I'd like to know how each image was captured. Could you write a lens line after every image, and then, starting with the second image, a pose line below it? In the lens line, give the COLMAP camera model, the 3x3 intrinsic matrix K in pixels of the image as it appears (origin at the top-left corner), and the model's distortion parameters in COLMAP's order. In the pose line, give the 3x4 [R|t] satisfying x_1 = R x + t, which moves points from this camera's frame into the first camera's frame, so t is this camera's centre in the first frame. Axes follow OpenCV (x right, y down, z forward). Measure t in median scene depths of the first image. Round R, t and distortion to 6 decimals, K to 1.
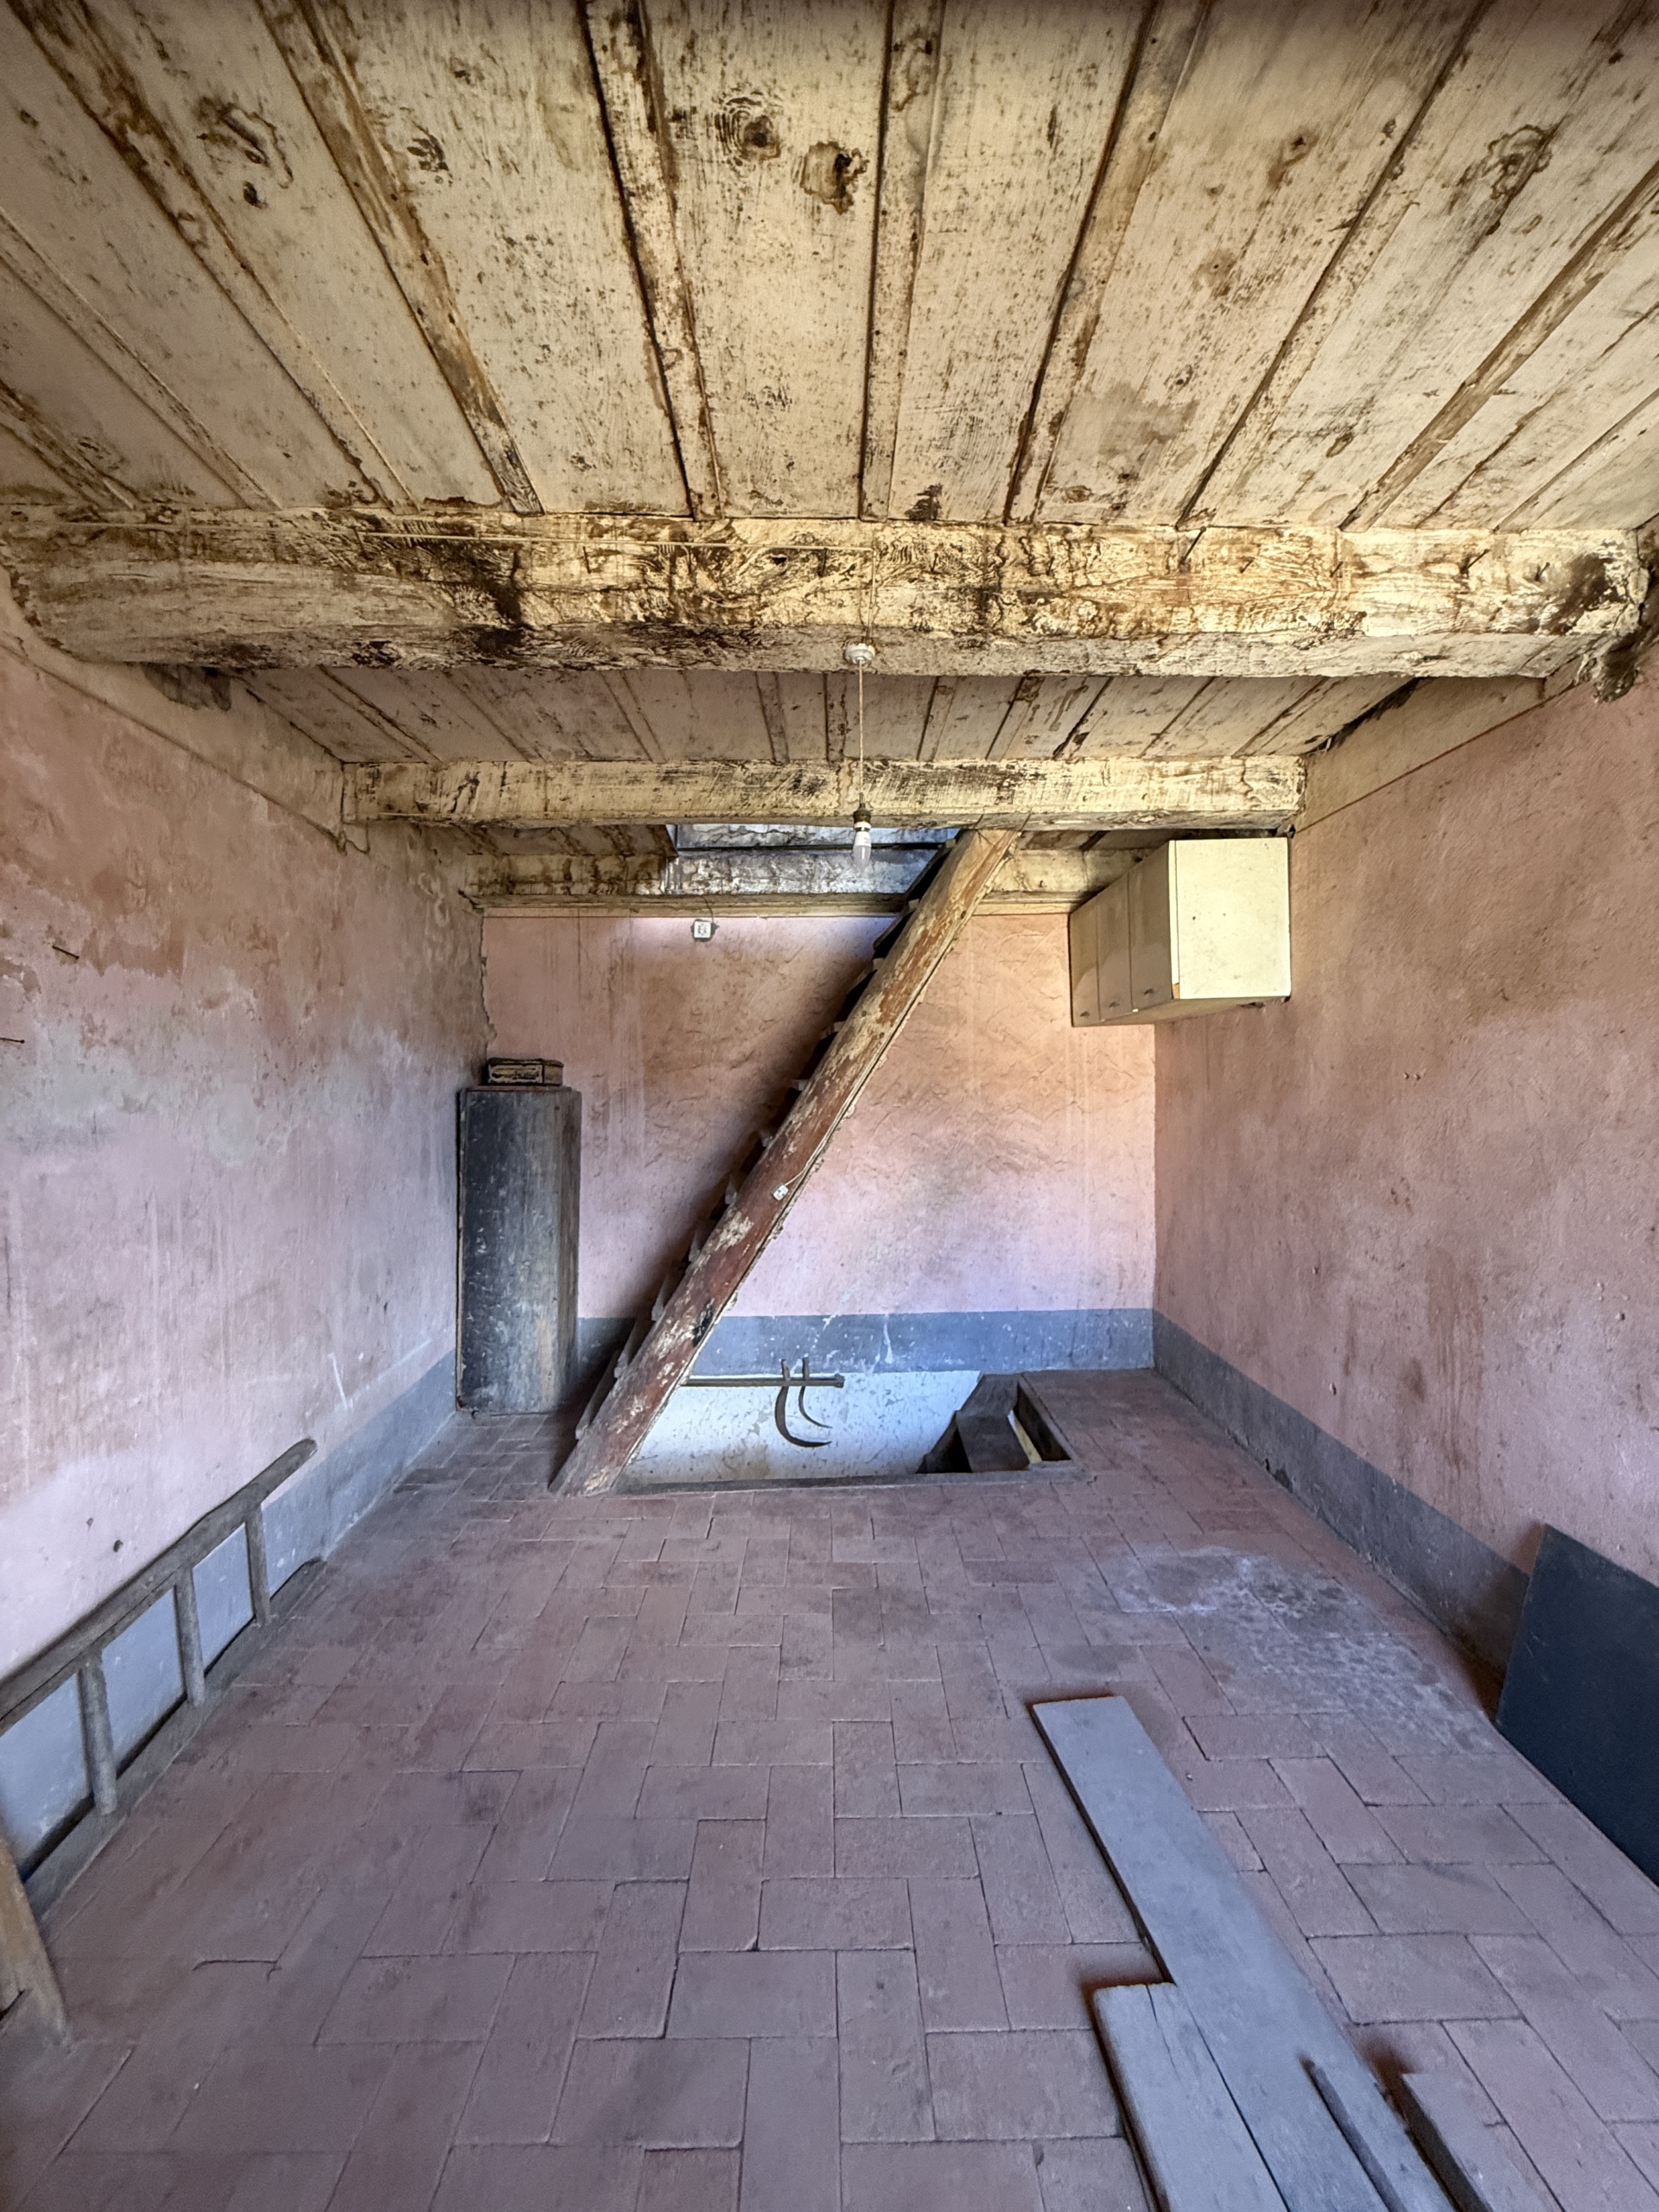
lens RADIAL K [[882.7, 0, 833.0], [0, 882.7, 1114.6], [0, 0, 1]] dist [-0.001284, 0.000150]
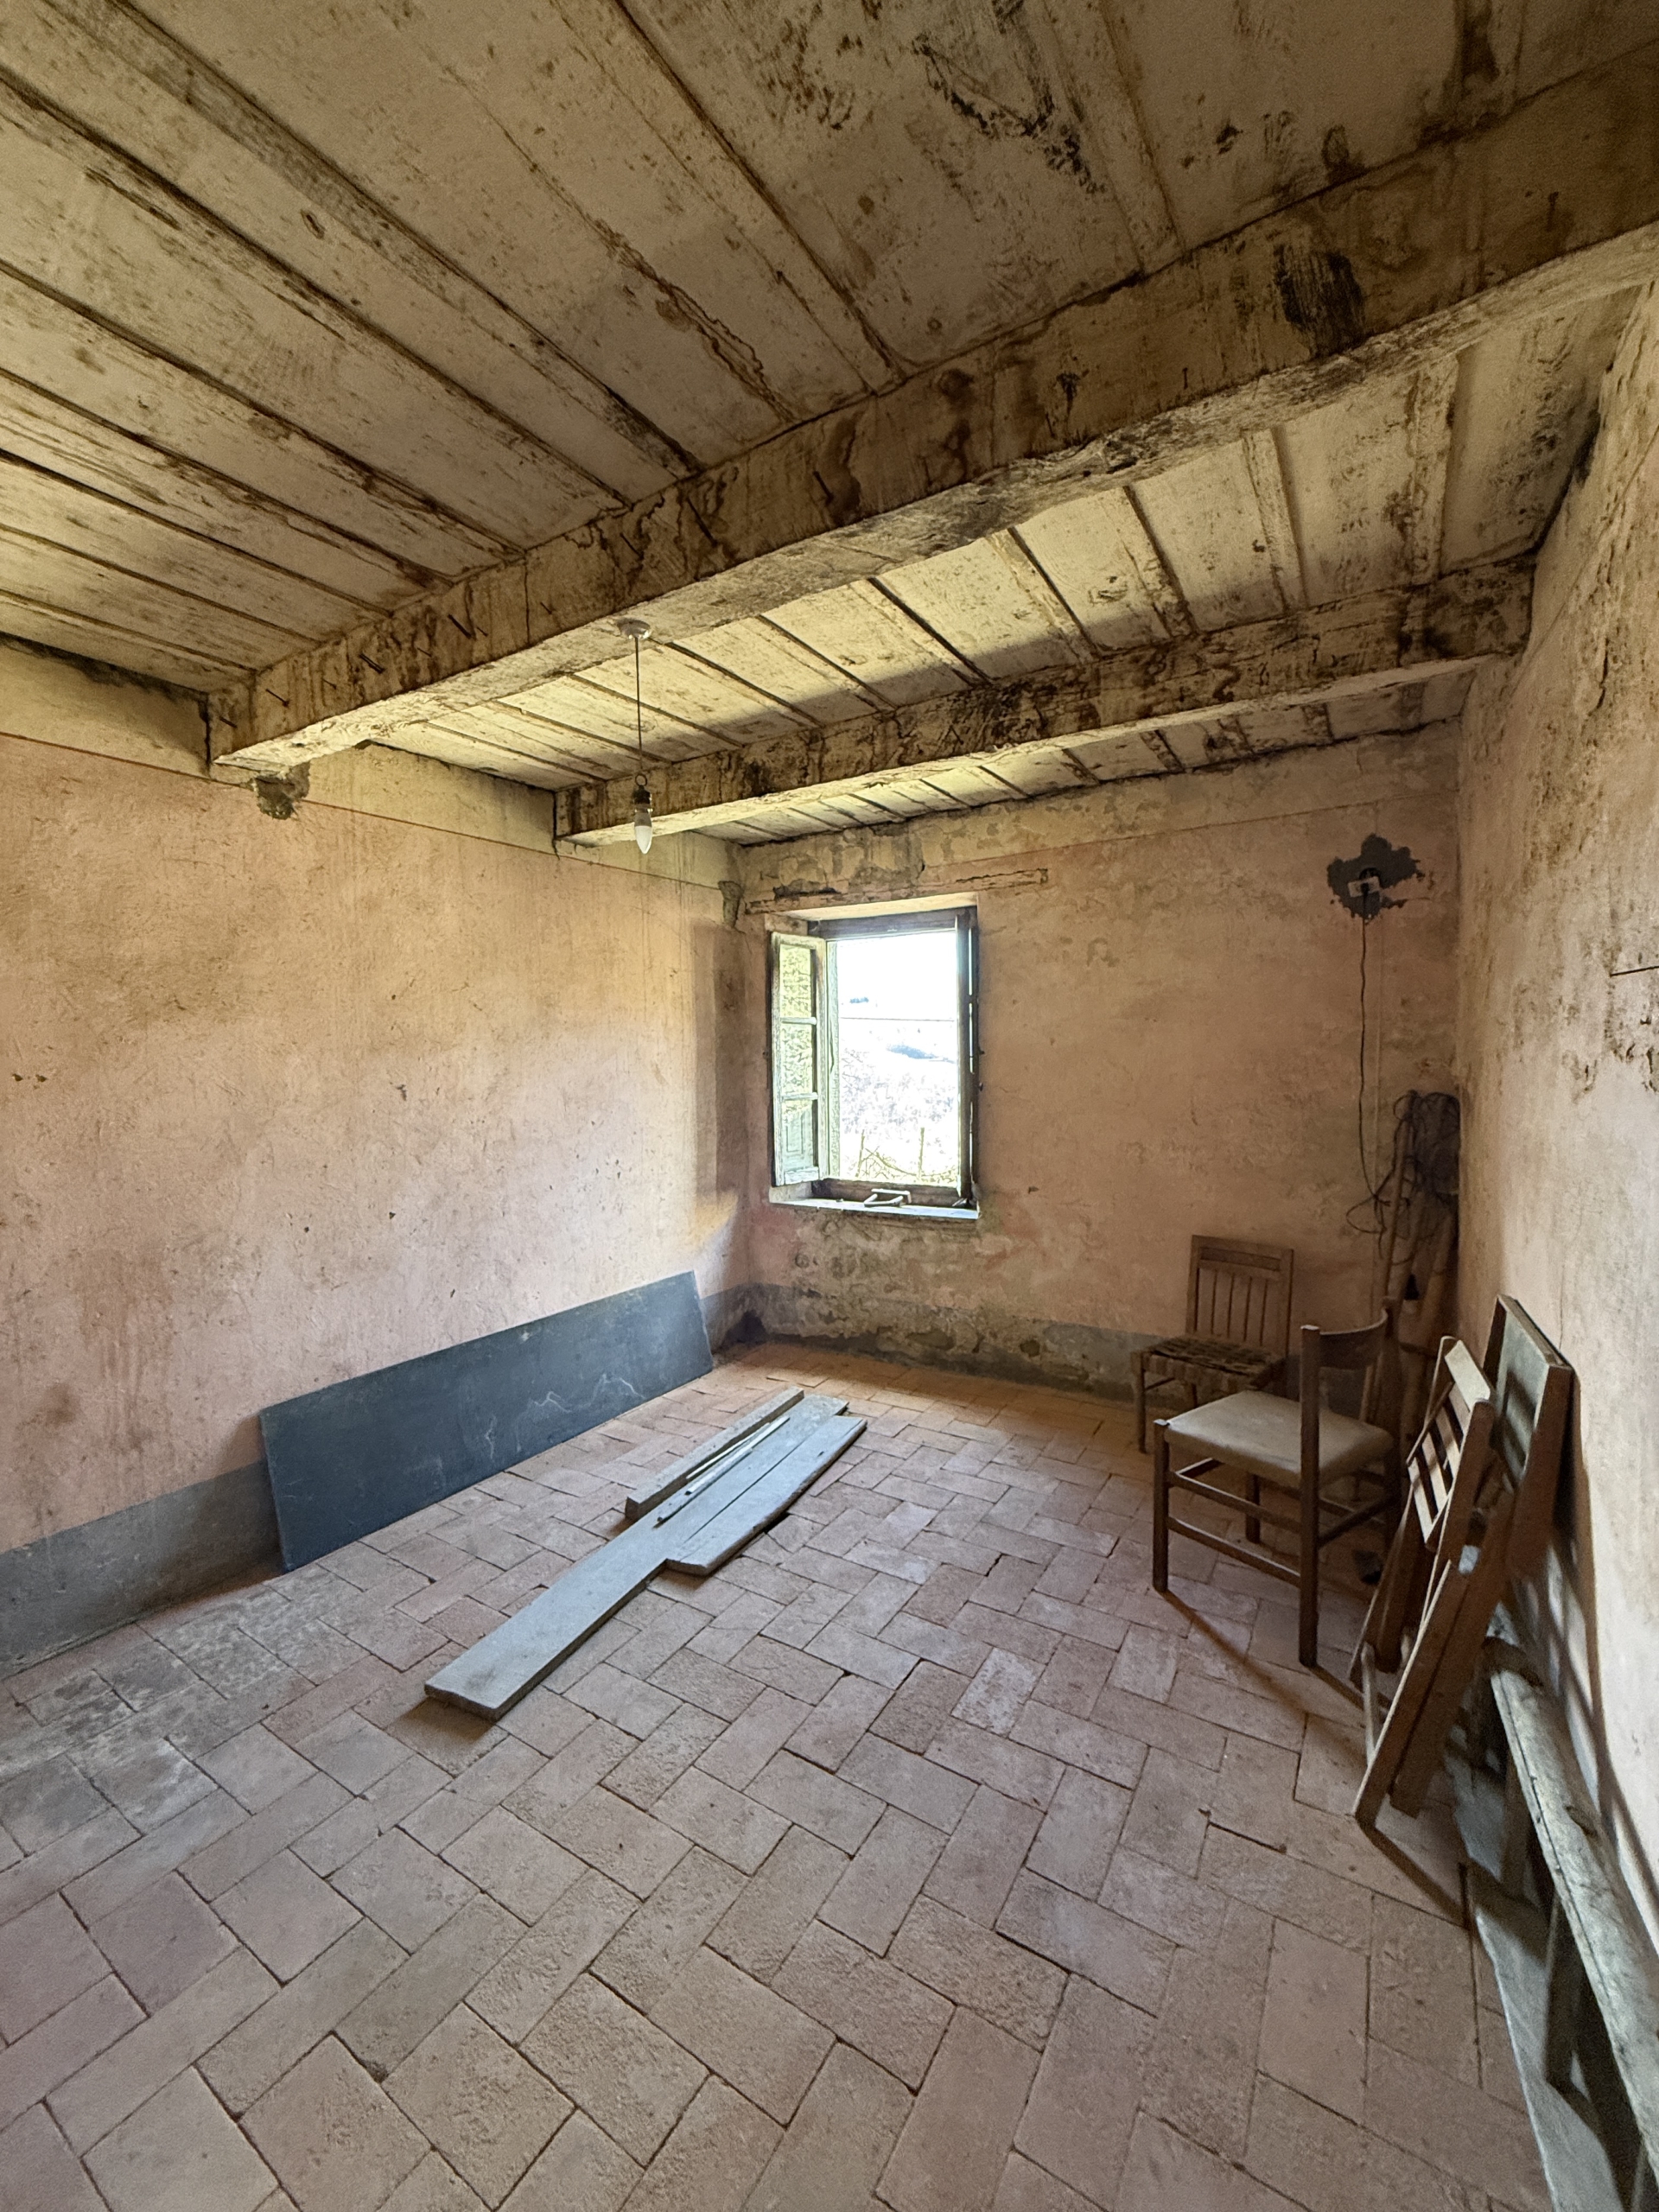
lens RADIAL K [[882.7, 0, 832.9], [0, 882.7, 1100.4], [0, 0, 1]] dist [-0.001284, 0.000150]
pose [[-0.837086, -0.006705, 0.547031, -0.570835], [0.043127, 0.996004, 0.078203, -0.060598], [-0.545369, 0.089054, -0.833452, 1.431371]]
